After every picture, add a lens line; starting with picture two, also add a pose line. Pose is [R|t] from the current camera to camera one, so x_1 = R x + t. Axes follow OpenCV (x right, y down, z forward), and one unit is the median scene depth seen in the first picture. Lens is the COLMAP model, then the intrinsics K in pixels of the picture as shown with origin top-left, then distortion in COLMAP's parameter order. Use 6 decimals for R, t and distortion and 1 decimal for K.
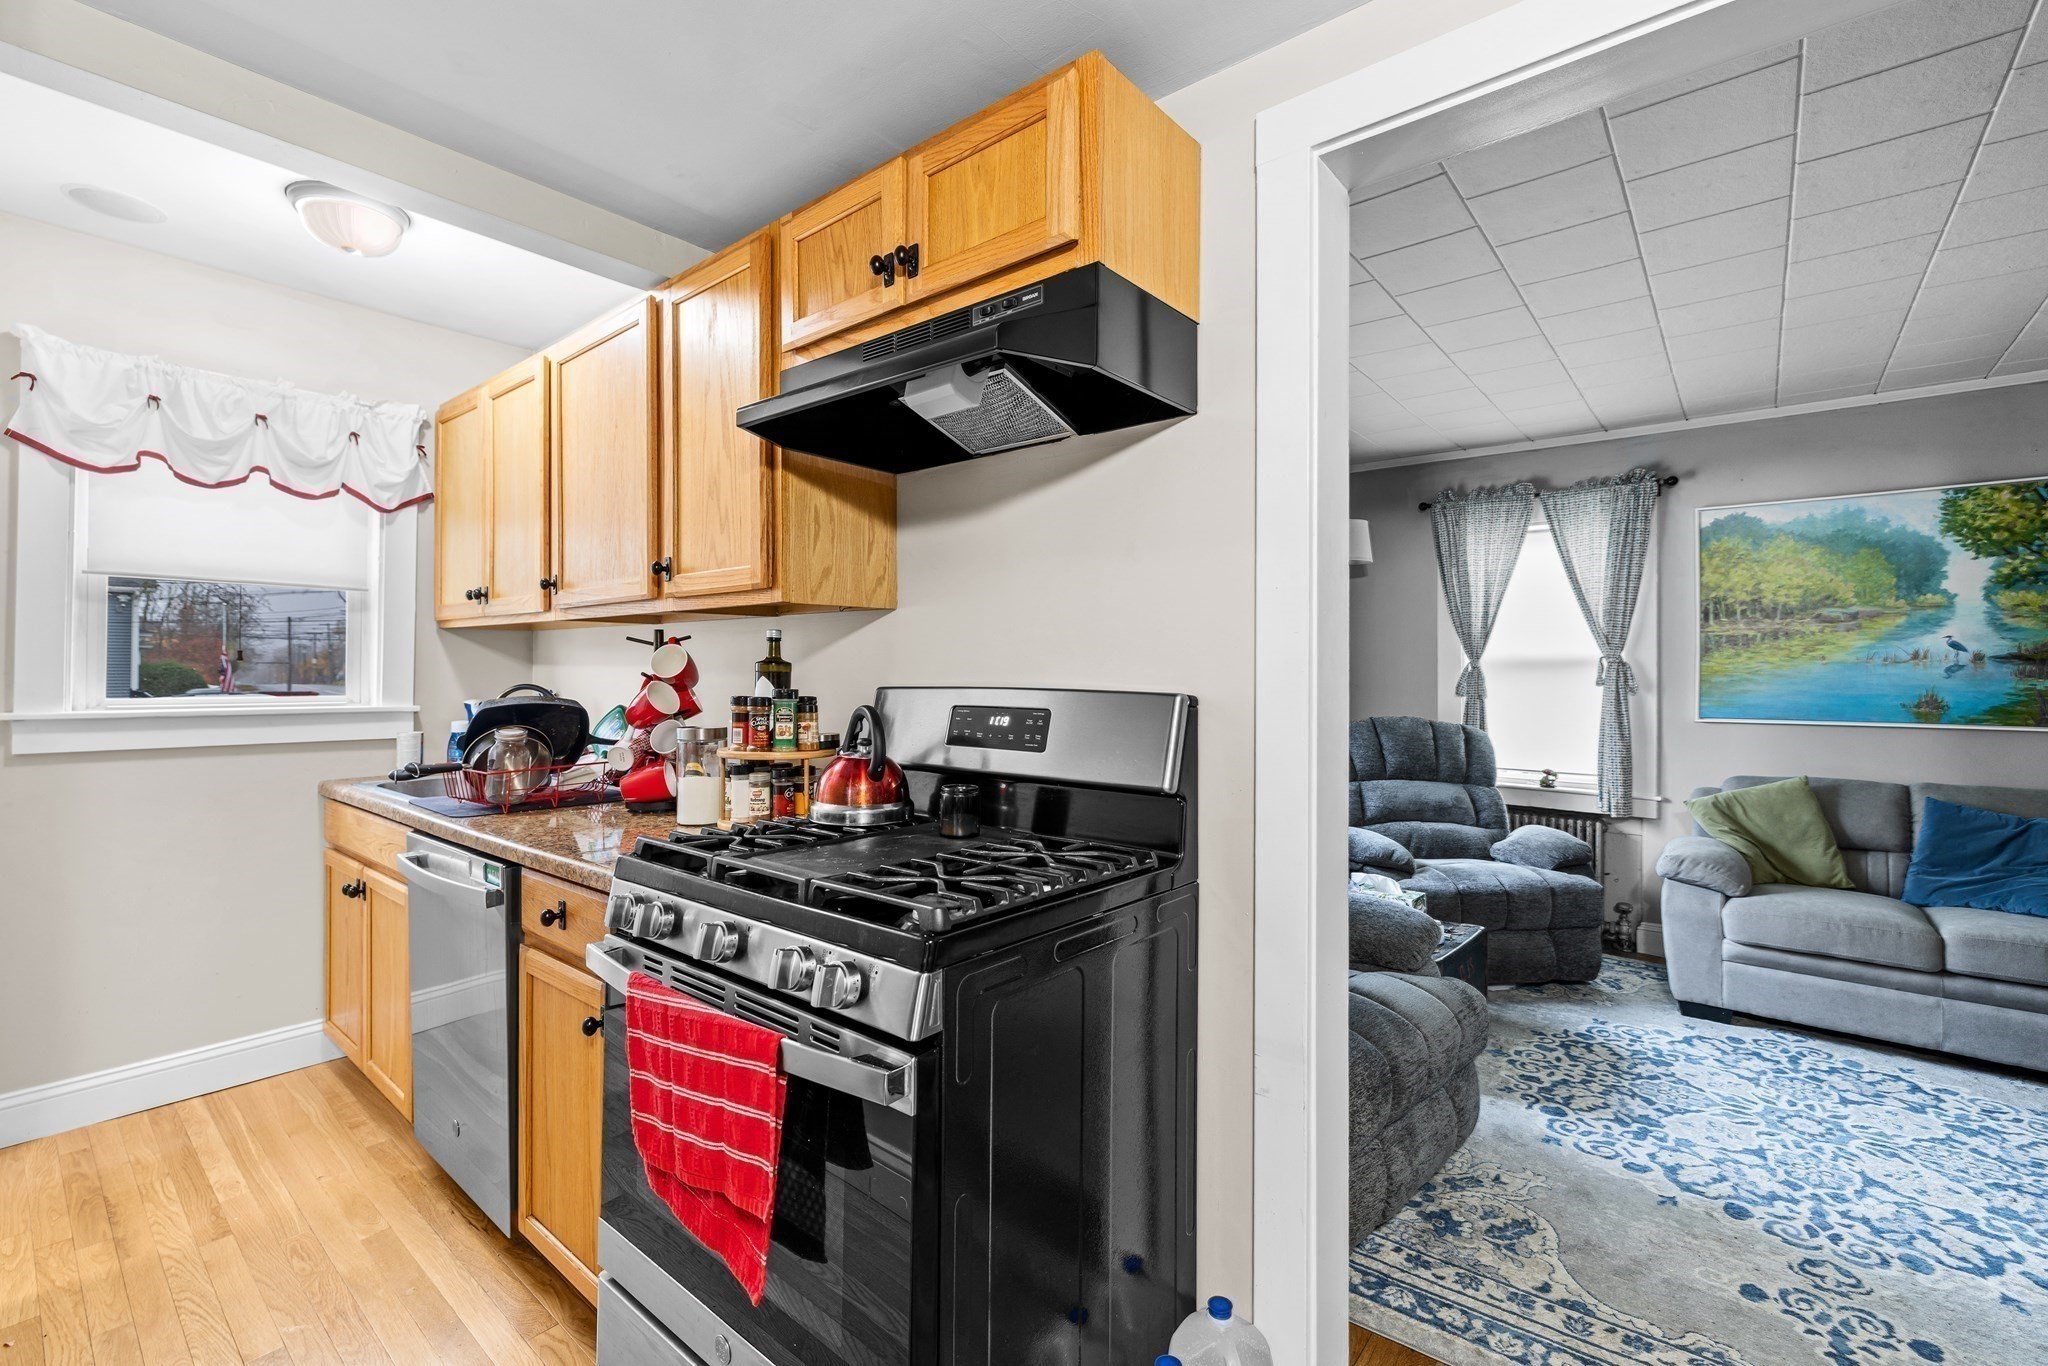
lens RADIAL K [[889.0, 0, 1023.5], [0, 889.0, 667.3], [0, 0, 1]] dist [0.000487, -0.000046]
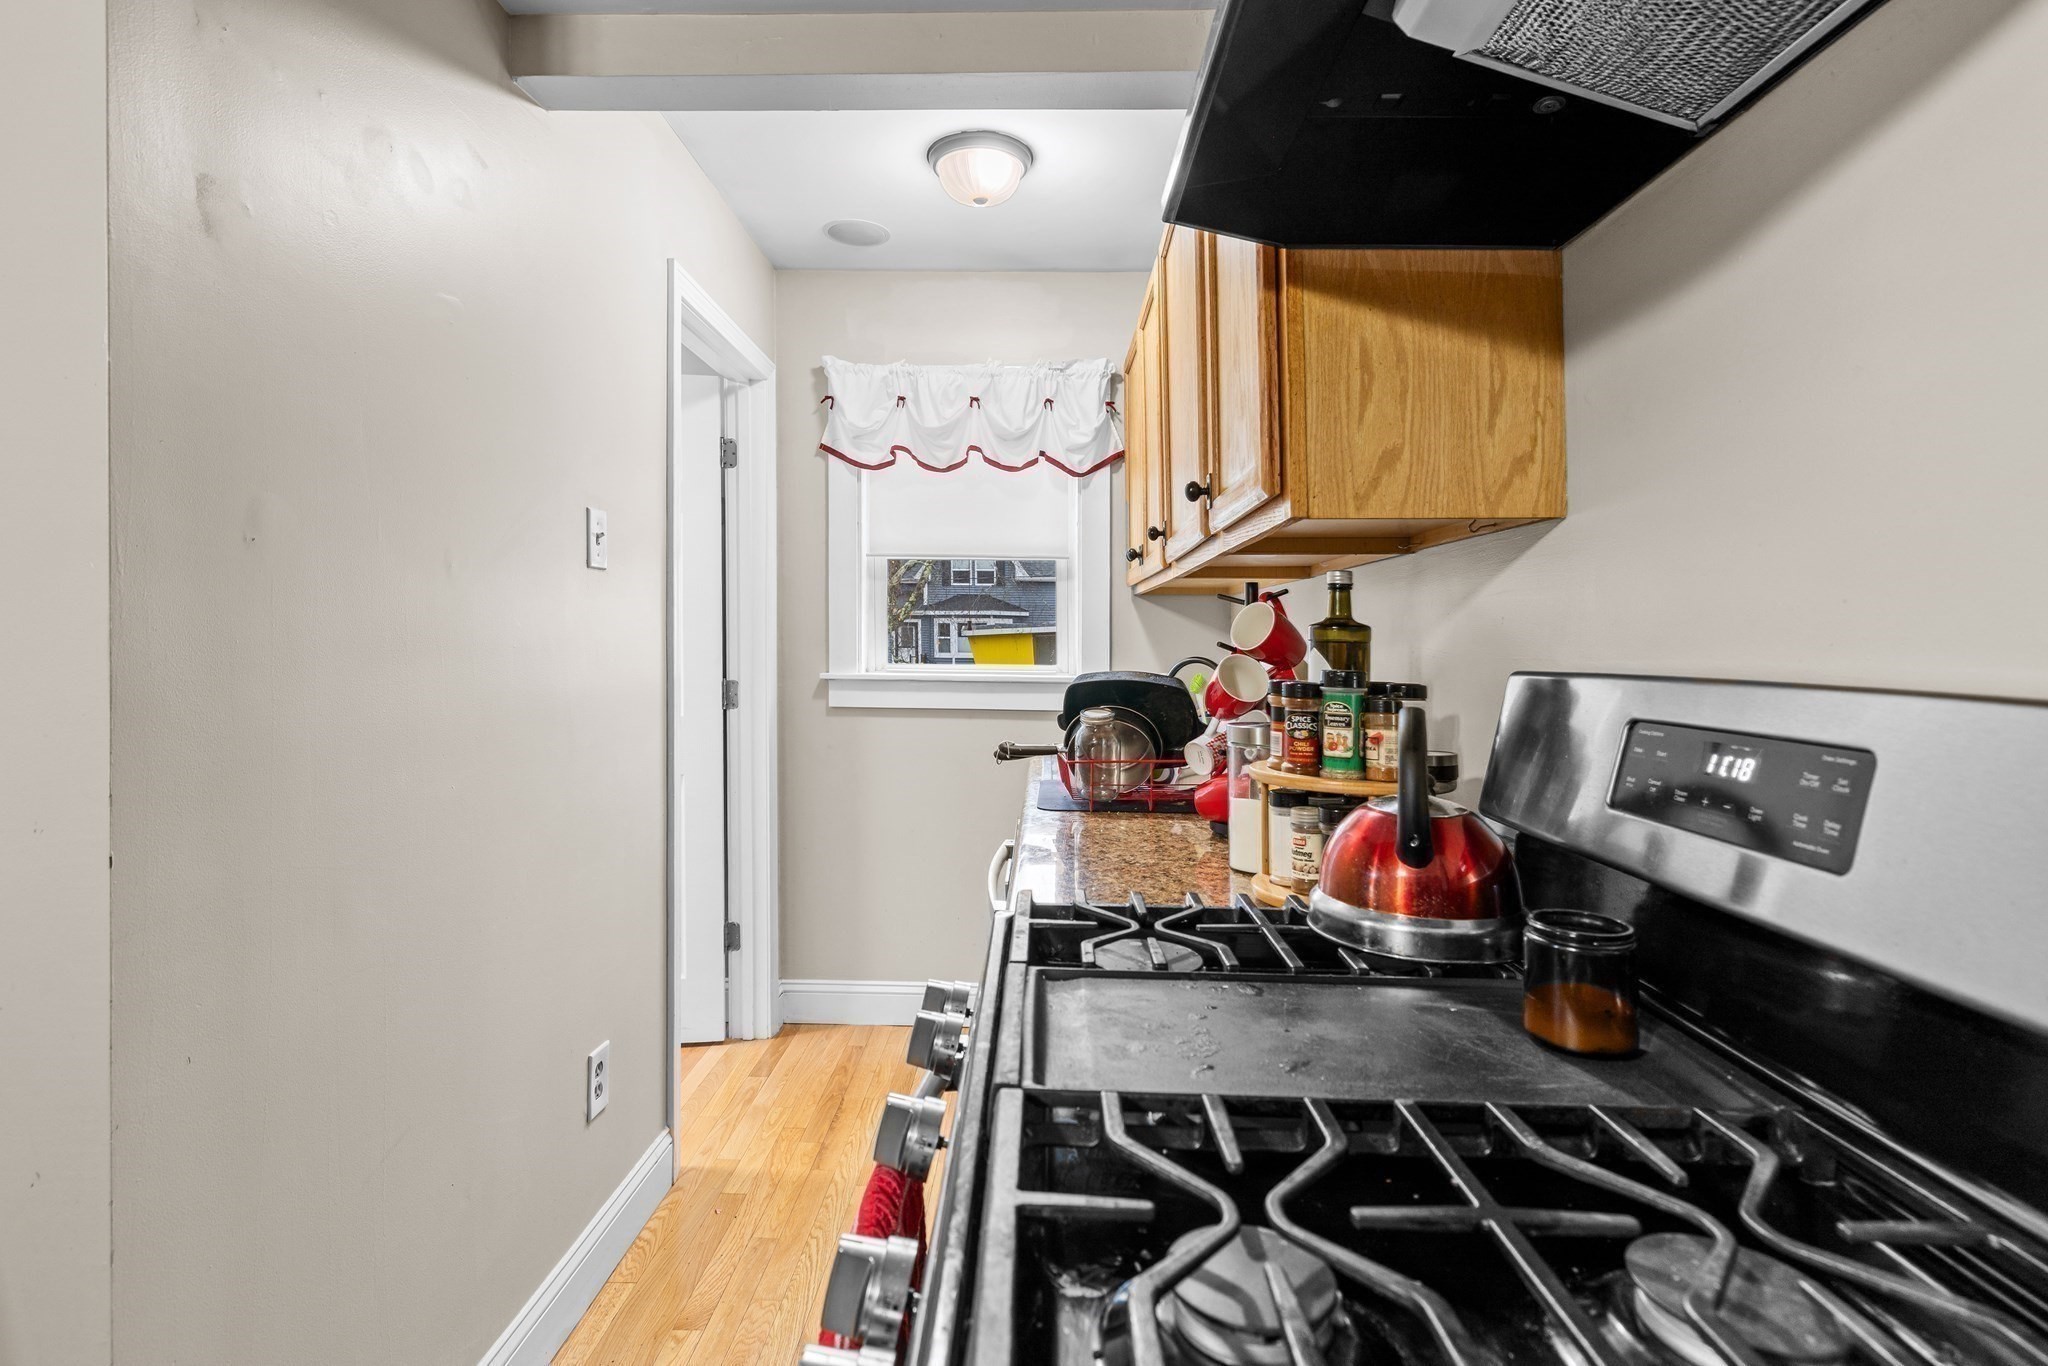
lens RADIAL K [[973.5, 0, 1023.3], [0, 973.5, 624.0], [0, 0, 1]] dist [0.000401, -0.000005]
pose [[0.622746, -0.011582, -0.782338, 0.089437], [-0.002303, 0.999859, -0.016636, 0.004505], [0.782420, 0.012162, 0.622632, 0.389214]]
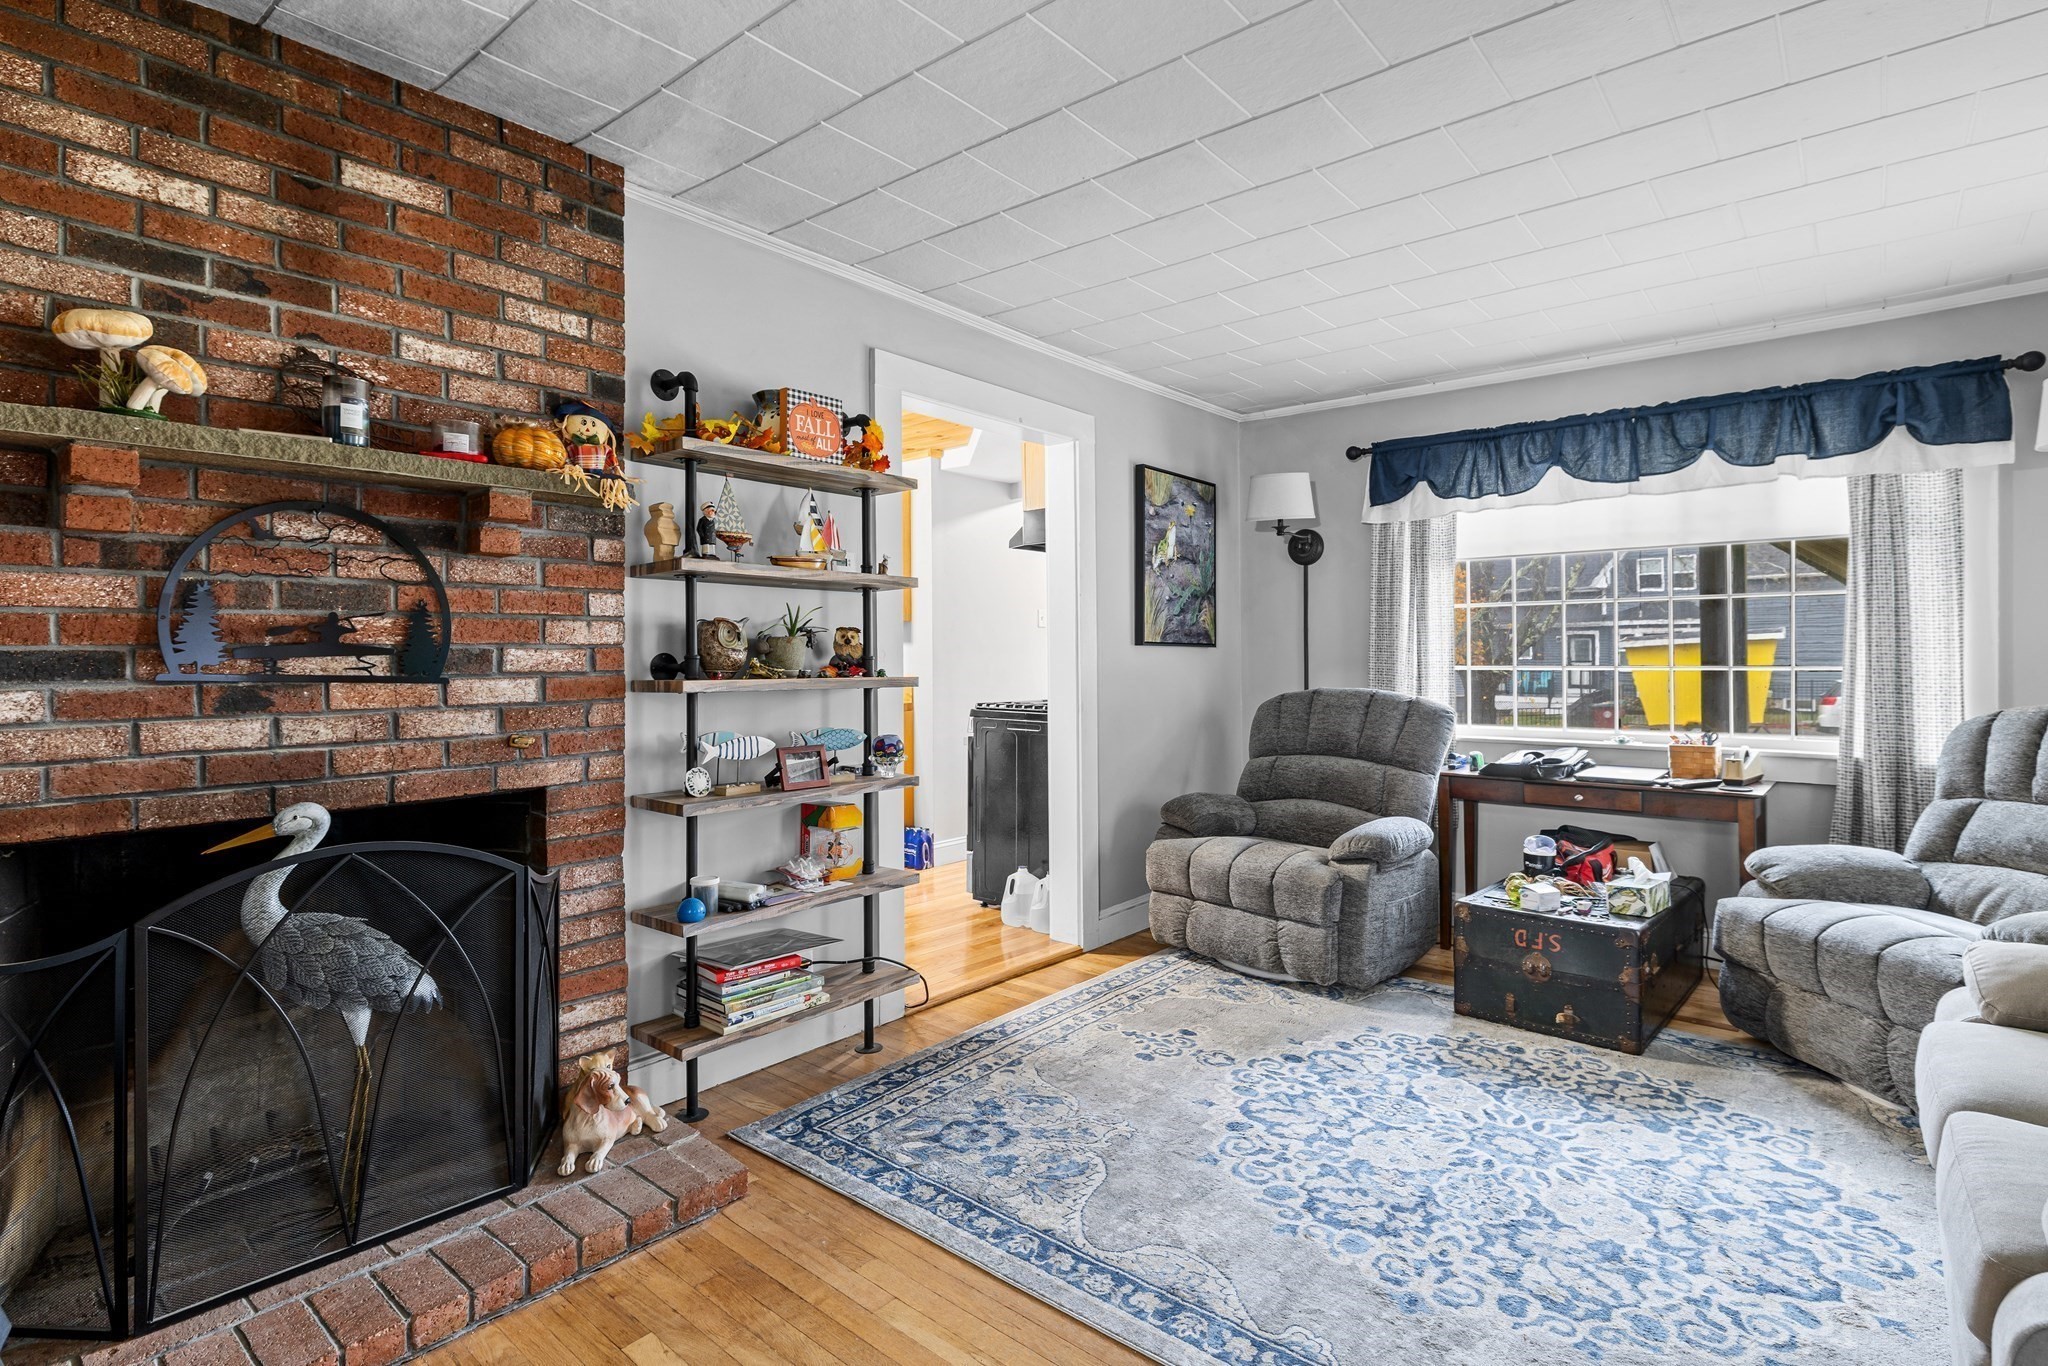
lens RADIAL K [[1004.7, 0, 1024.0], [0, 1004.7, 683.0], [0, 0, 1]] dist [0.000180, -0.000071]
pose [[-0.008143, 0.022538, -0.999713, 2.220795], [0.008330, 0.999713, 0.022470, 0.044097], [0.999932, -0.008144, -0.008329, 0.636173]]
